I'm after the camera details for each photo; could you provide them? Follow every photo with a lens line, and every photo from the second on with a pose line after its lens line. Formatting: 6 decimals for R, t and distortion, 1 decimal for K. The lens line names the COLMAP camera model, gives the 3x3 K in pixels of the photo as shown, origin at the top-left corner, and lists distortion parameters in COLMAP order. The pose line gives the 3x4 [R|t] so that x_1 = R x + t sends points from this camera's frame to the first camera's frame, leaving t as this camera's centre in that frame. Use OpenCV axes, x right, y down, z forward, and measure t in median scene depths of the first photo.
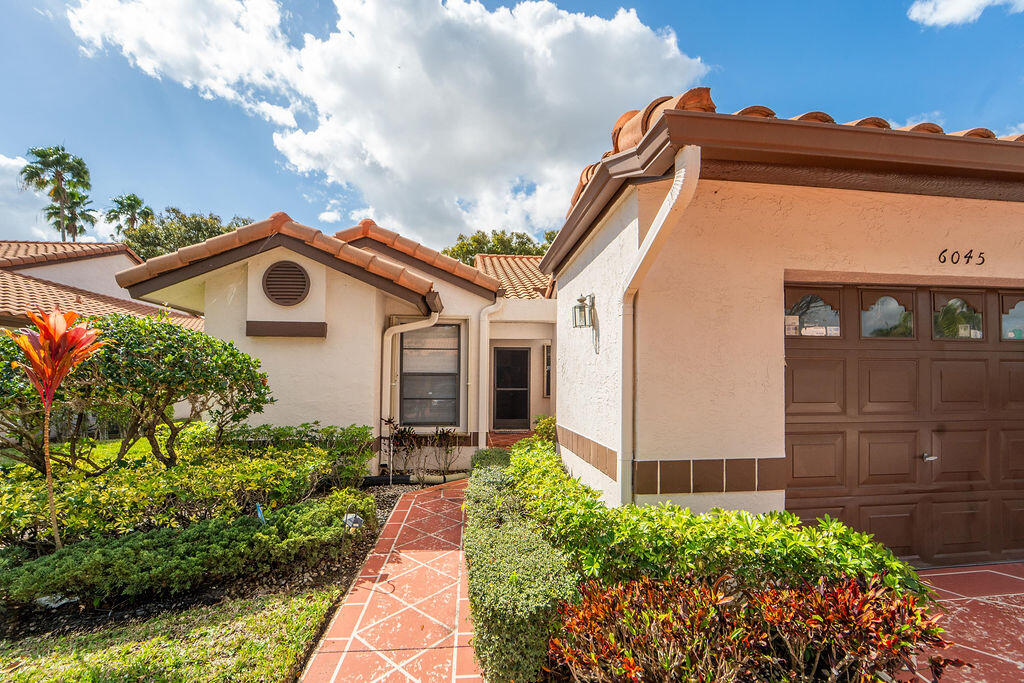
lens RADIAL K [[431.7, 0, 512.0], [0, 431.7, 341.5], [0, 0, 1]] dist [-0.023345, 0.000067]
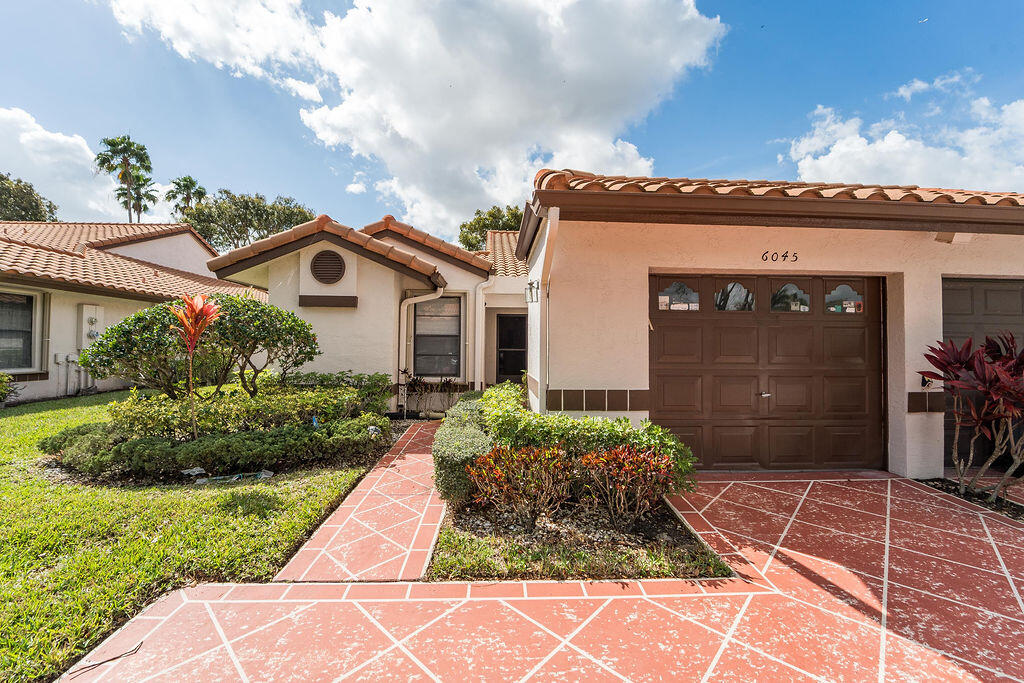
lens RADIAL K [[412.4, 0, 504.4], [0, 412.4, 338.9], [0, 0, 1]] dist [-0.013555, 0.000683]
pose [[0.998141, 0.007151, -0.060526, 0.083652], [-0.002447, 0.996995, 0.077431, -0.009550], [0.060898, -0.077139, 0.995159, -0.196648]]
